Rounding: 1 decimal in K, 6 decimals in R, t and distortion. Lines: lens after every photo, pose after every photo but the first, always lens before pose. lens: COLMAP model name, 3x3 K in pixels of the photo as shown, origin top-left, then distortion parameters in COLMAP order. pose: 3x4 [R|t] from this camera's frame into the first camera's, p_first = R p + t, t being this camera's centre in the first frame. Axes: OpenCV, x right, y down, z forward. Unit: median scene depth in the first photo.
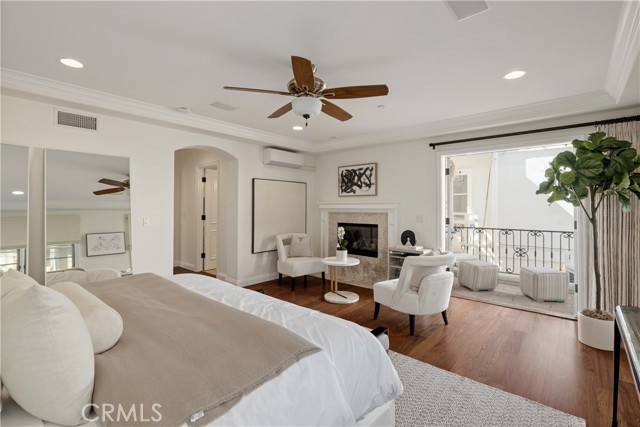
lens RADIAL K [[290.8, 0, 319.1], [0, 290.8, 206.1], [0, 0, 1]] dist [-0.000600, -0.000063]
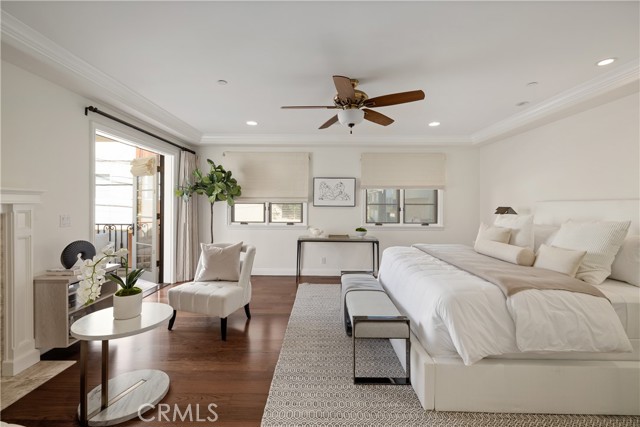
lens RADIAL K [[271.9, 0, 317.2], [0, 271.9, 205.5], [0, 0, 1]] dist [0.000382, 0.000019]
pose [[-0.660921, -0.002509, 0.750451, -0.362680], [-0.005606, 0.999983, -0.001594, 0.009043], [-0.750434, -0.005261, -0.660924, 0.859529]]
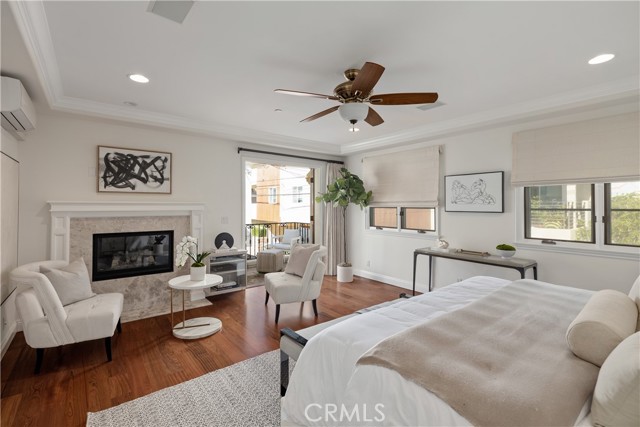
lens RADIAL K [[290.8, 0, 319.1], [0, 290.8, 206.1], [0, 0, 1]] dist [-0.000600, -0.000063]
pose [[0.181493, -0.001011, 0.983392, -0.498661], [-0.002850, 0.999995, 0.001554, -0.005740], [-0.983388, -0.003085, 0.181489, 0.442882]]
